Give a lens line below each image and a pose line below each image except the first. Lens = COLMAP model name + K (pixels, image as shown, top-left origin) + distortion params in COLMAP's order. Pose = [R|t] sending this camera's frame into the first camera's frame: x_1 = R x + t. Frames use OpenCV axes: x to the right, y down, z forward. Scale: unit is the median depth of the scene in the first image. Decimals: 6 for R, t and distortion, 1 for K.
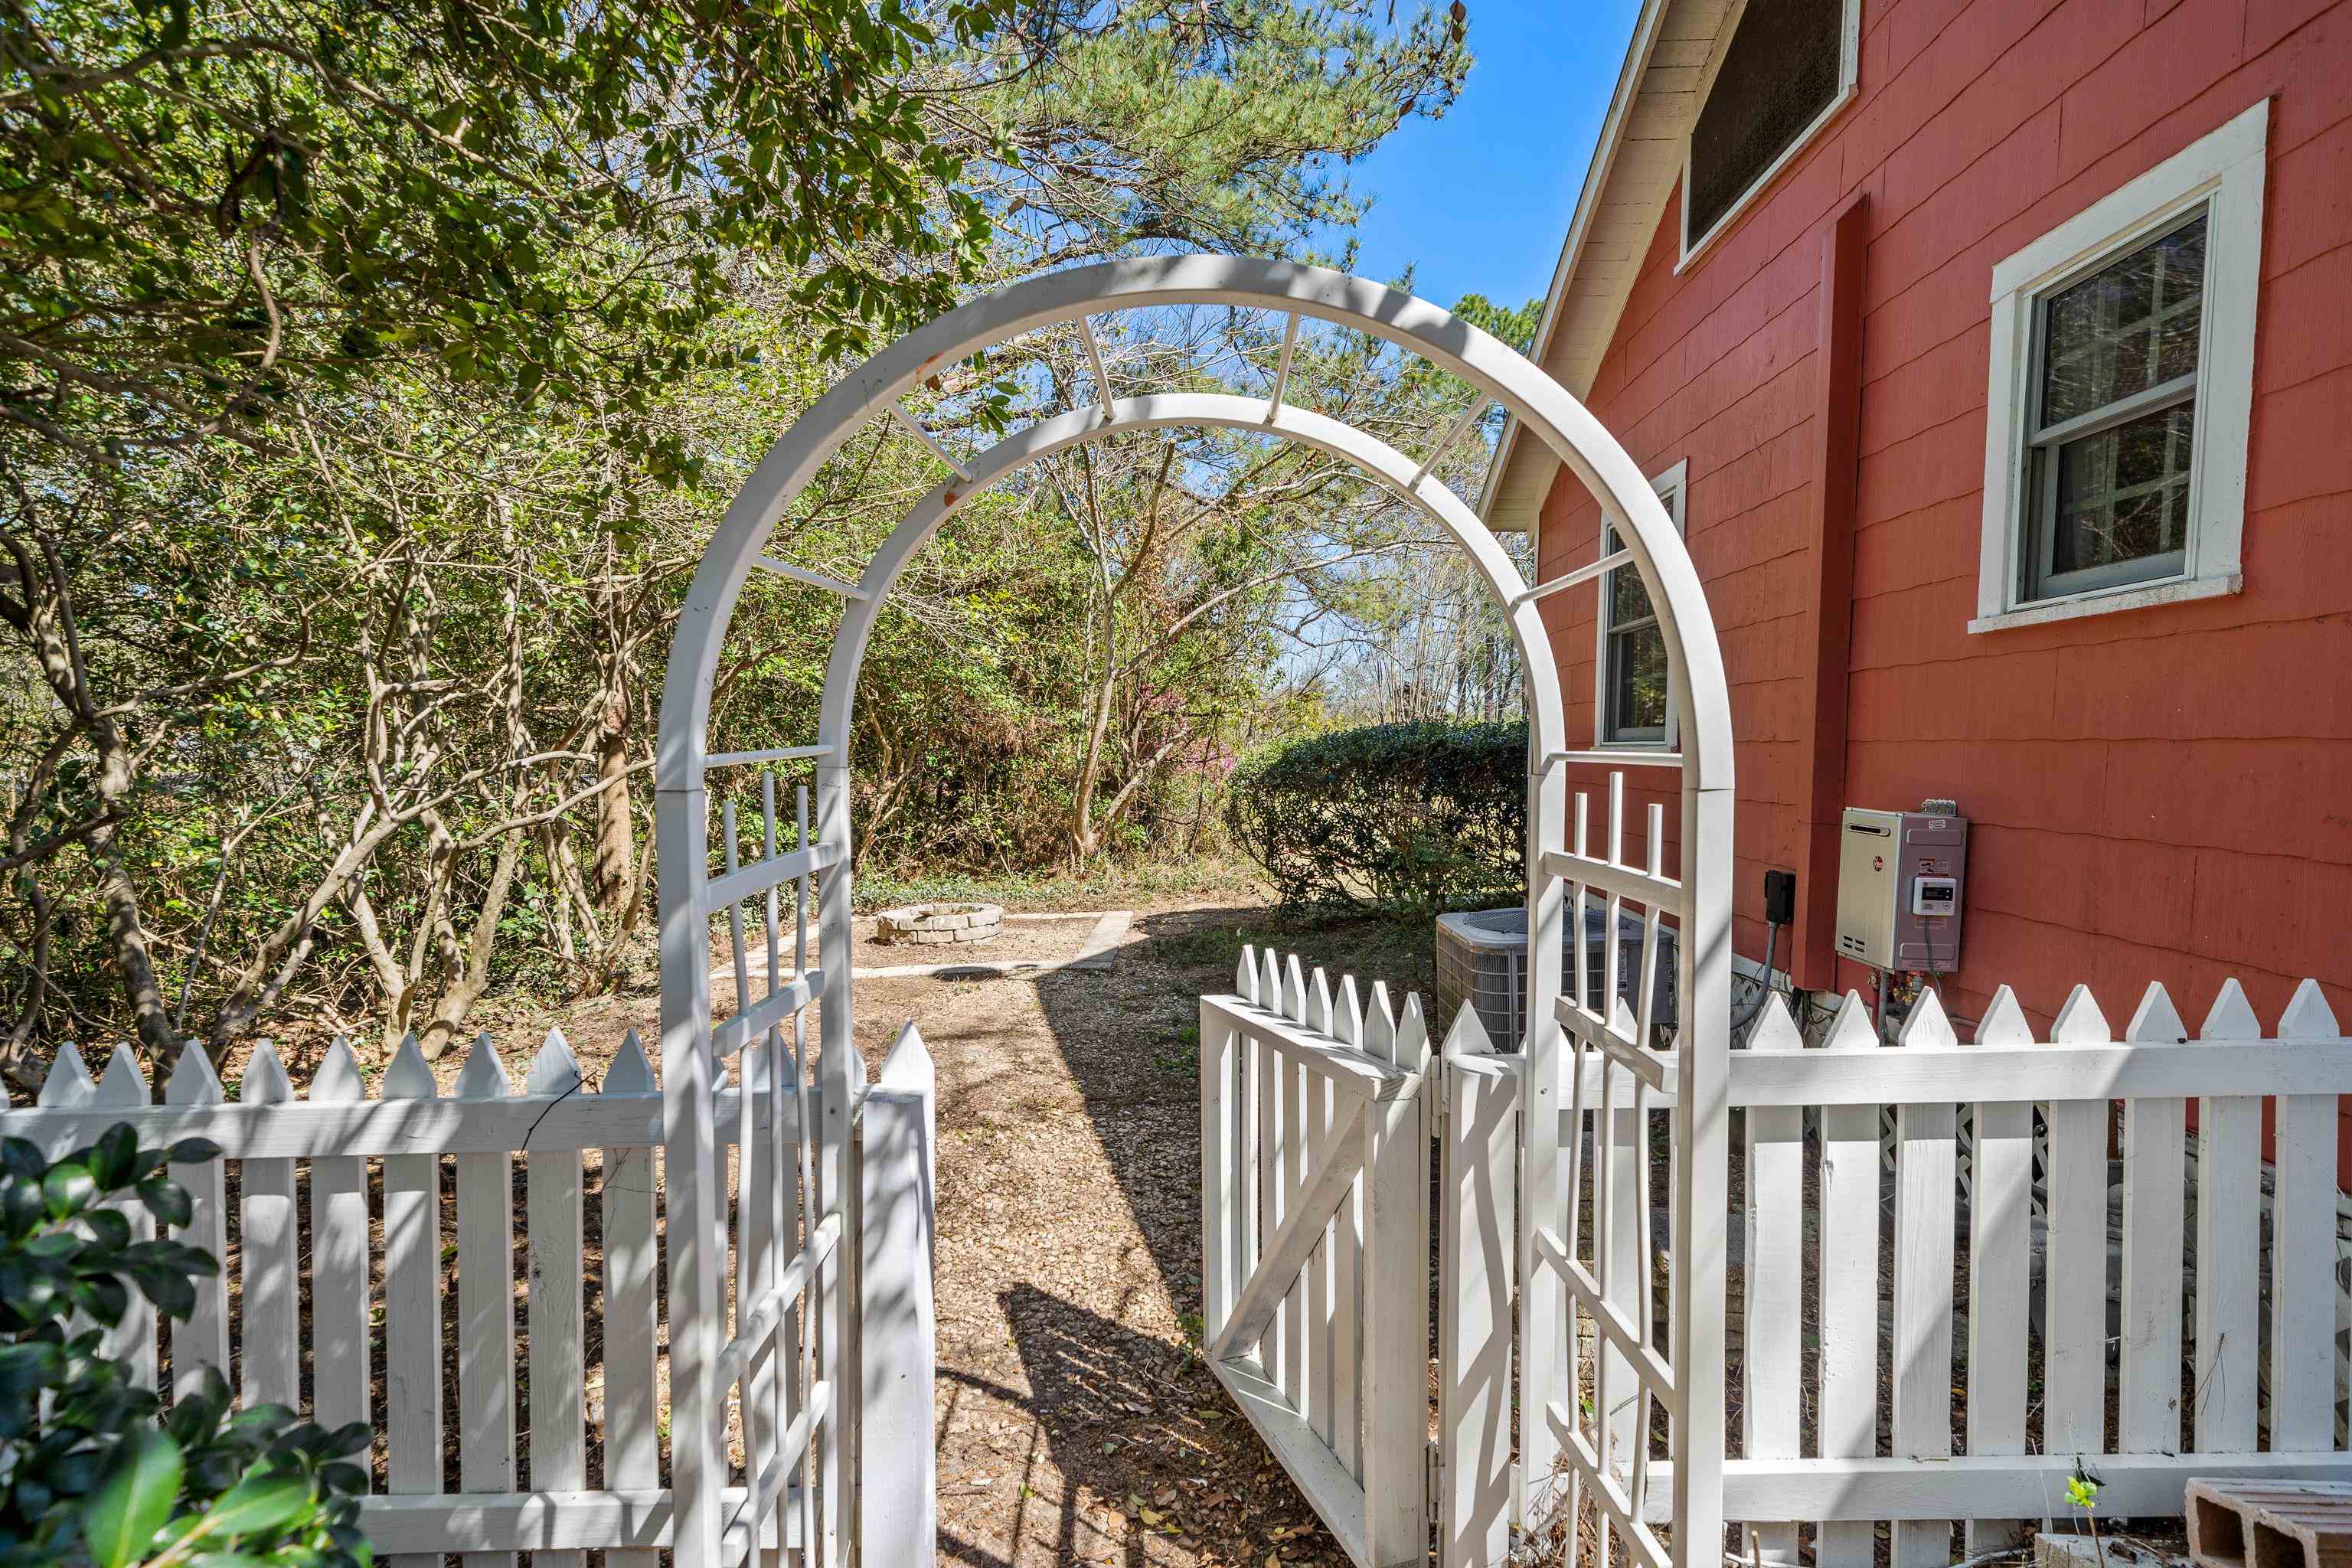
lens RADIAL K [[1212.5, 0, 1176.0], [0, 1212.5, 784.0], [0, 0, 1]] dist [0.002874, 0.000603]
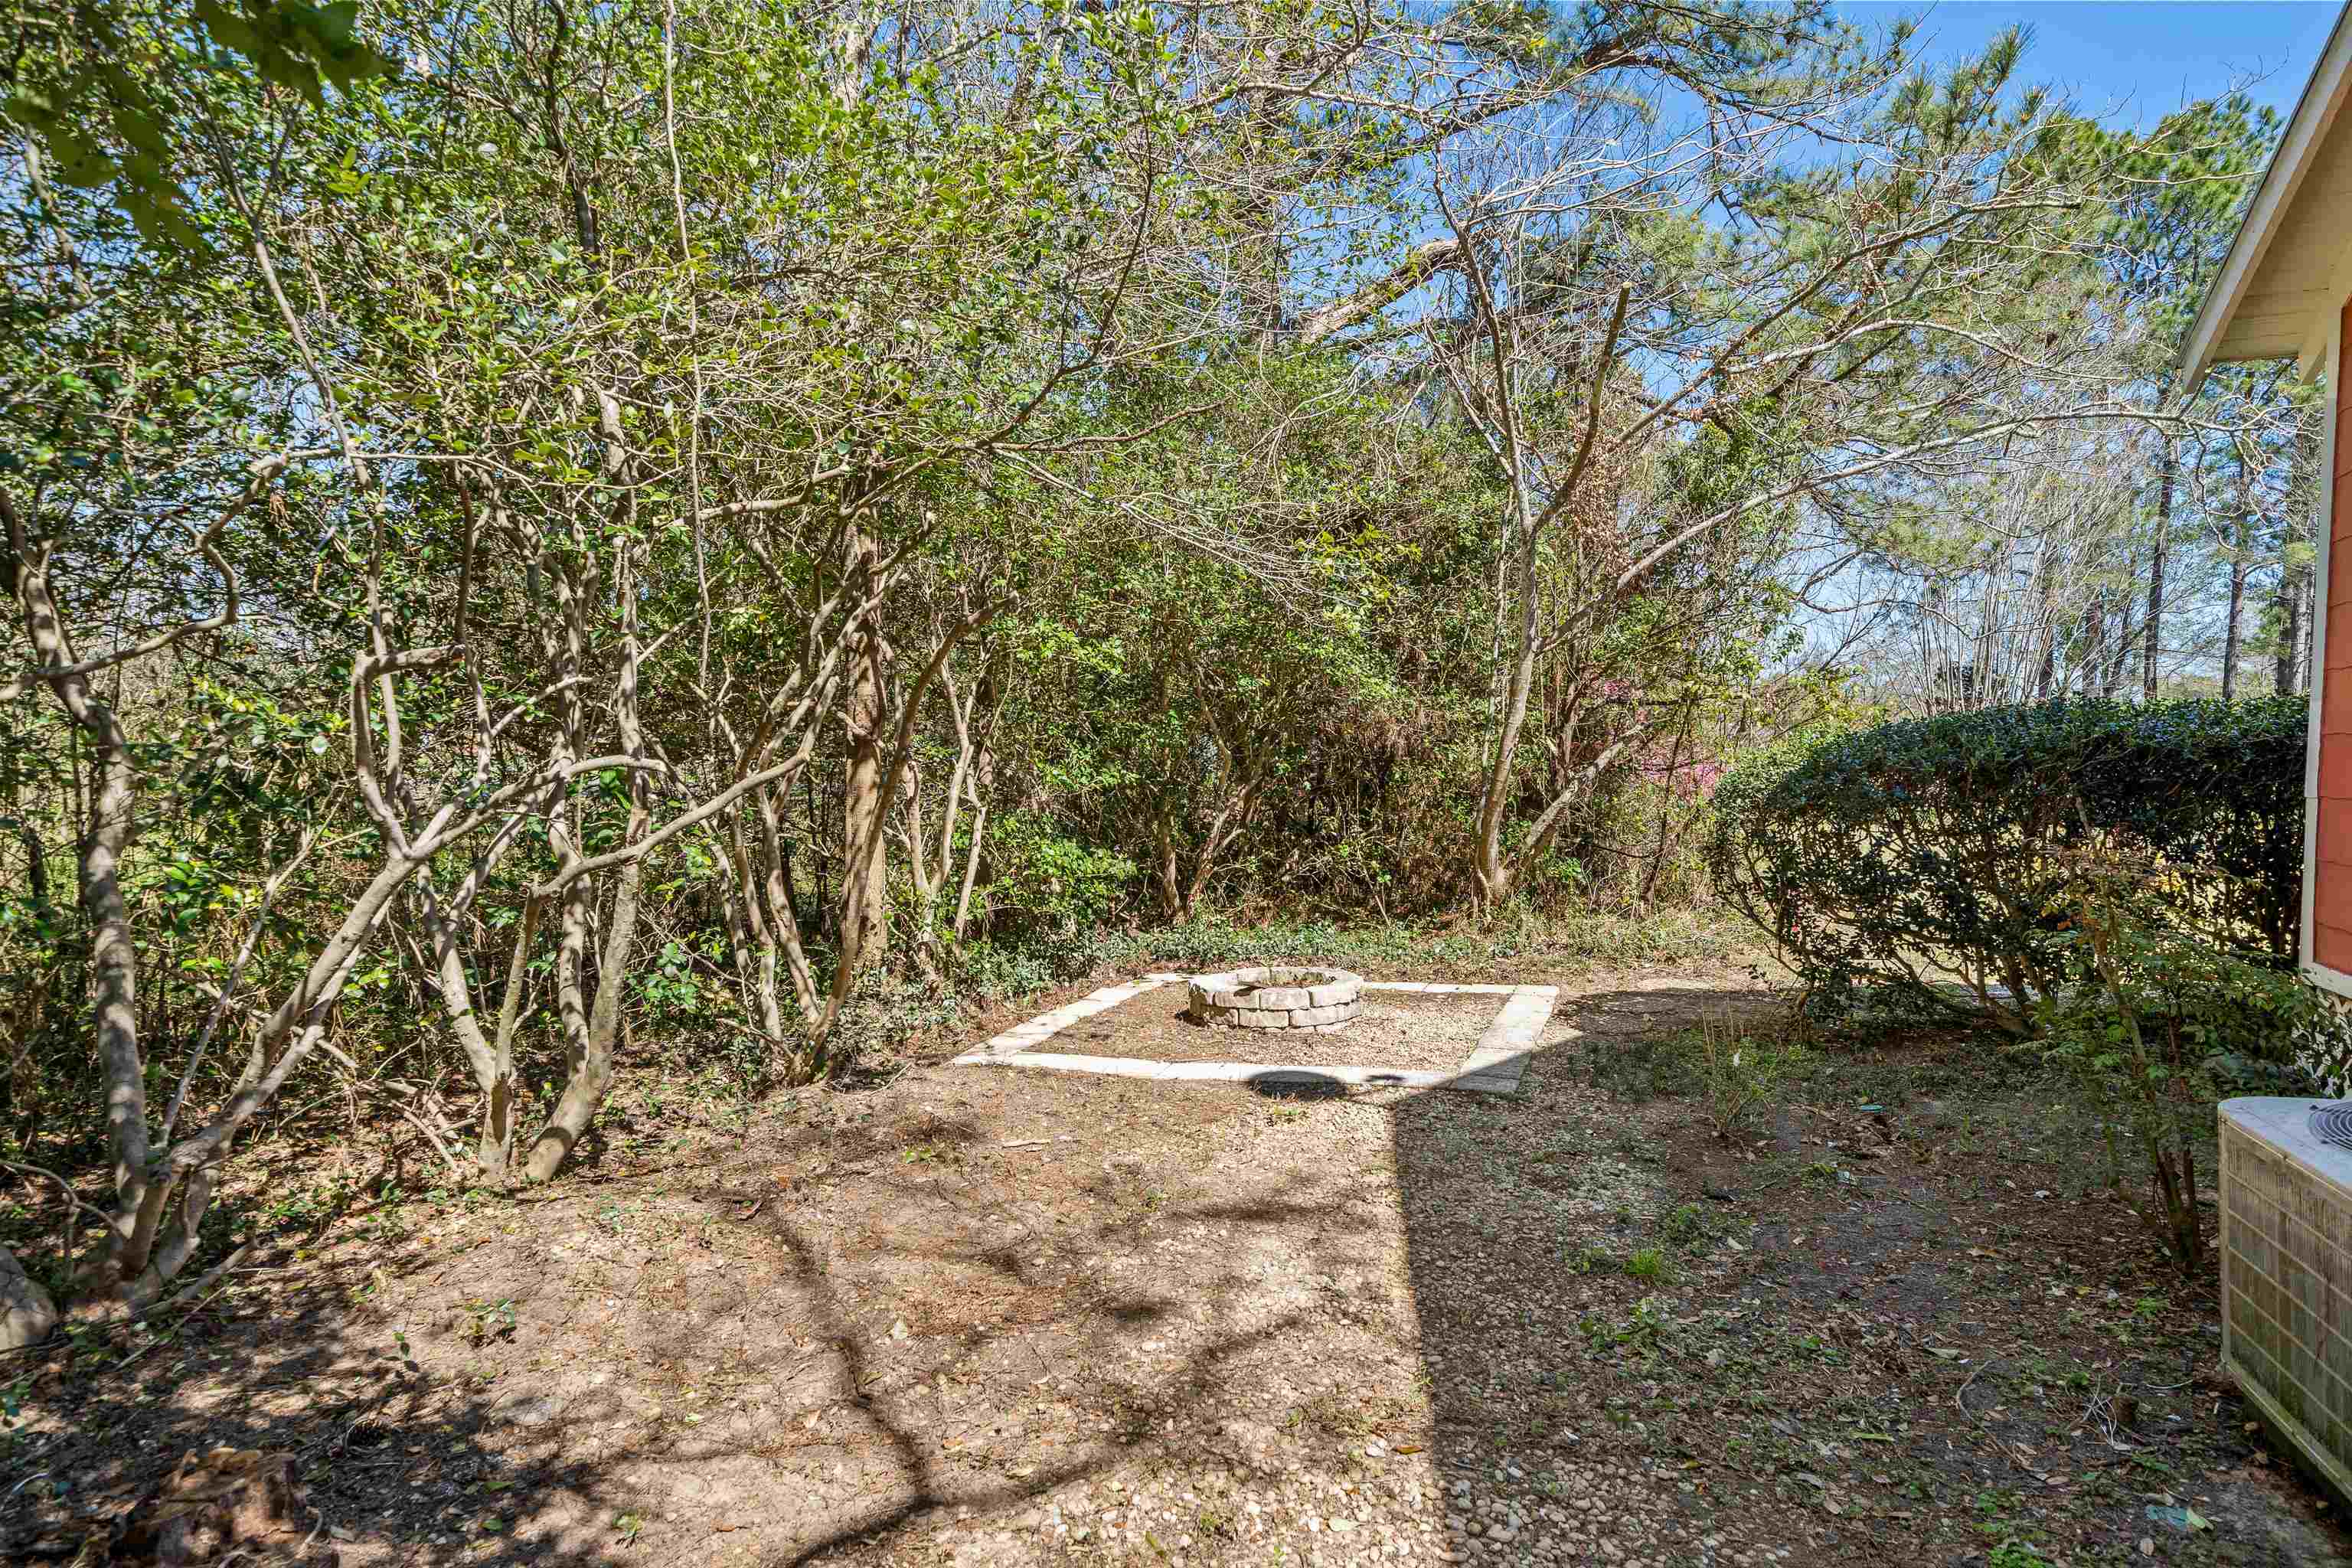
lens RADIAL K [[1294.3, 0, 1177.0], [0, 1294.3, 803.2], [0, 0, 1]] dist [0.005521, 0.000449]
pose [[0.944070, 0.007317, -0.329664, 0.001295], [-0.004728, 0.999951, 0.008654, -0.004557], [0.329711, -0.006611, 0.944059, 0.228930]]
